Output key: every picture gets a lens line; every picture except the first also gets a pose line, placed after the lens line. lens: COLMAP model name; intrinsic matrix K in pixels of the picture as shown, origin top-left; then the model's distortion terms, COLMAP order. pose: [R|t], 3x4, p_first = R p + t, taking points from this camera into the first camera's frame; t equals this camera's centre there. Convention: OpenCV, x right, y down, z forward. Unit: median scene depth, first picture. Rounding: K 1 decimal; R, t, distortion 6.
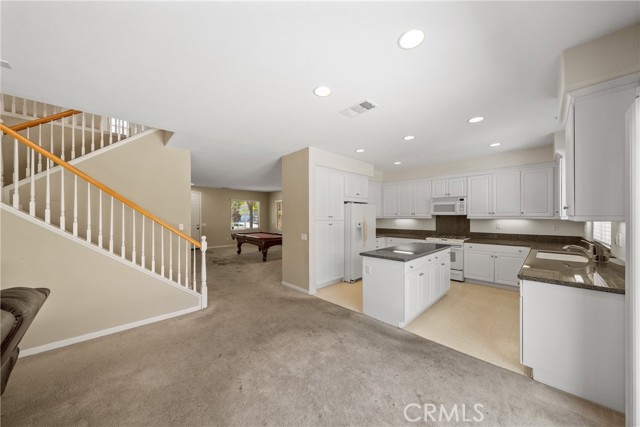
lens RADIAL K [[218.7, 0, 320.4], [0, 218.7, 215.7], [0, 0, 1]] dist [-0.001225, -0.000082]
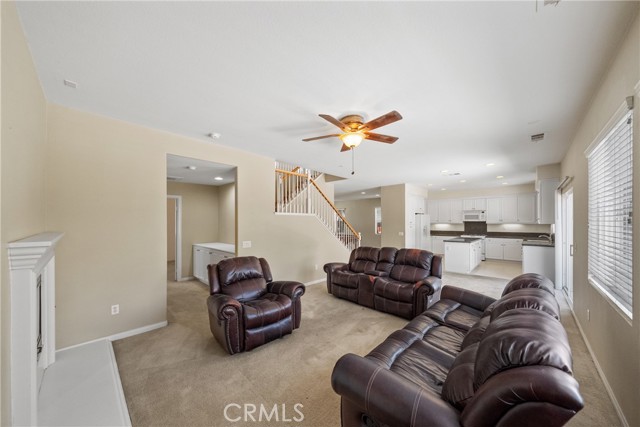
lens RADIAL K [[222.3, 0, 321.2], [0, 222.3, 222.3], [0, 0, 1]] dist [-0.000387, -0.000018]
pose [[0.998797, -0.001303, 0.049029, -0.810199], [0.001167, 0.999995, 0.002803, -0.002731], [-0.049032, -0.002742, 0.998793, -0.769042]]
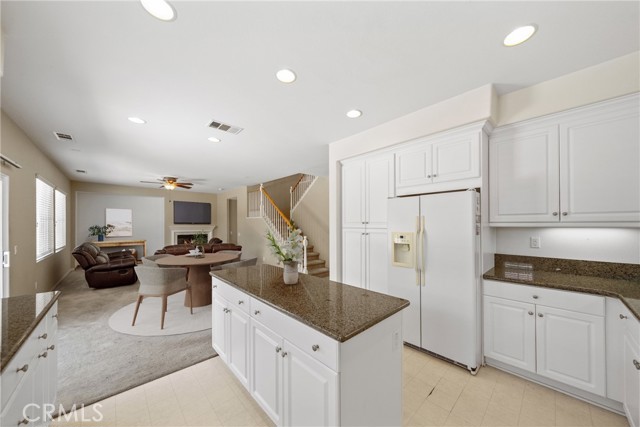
lens RADIAL K [[222.3, 0, 321.2], [0, 222.3, 222.3], [0, 0, 1]] dist [-0.000387, -0.000018]
pose [[-0.018476, -0.006719, -0.999807, 0.824957], [0.004379, 0.999967, -0.006801, 0.008054], [0.999820, -0.004504, -0.018446, 0.955092]]
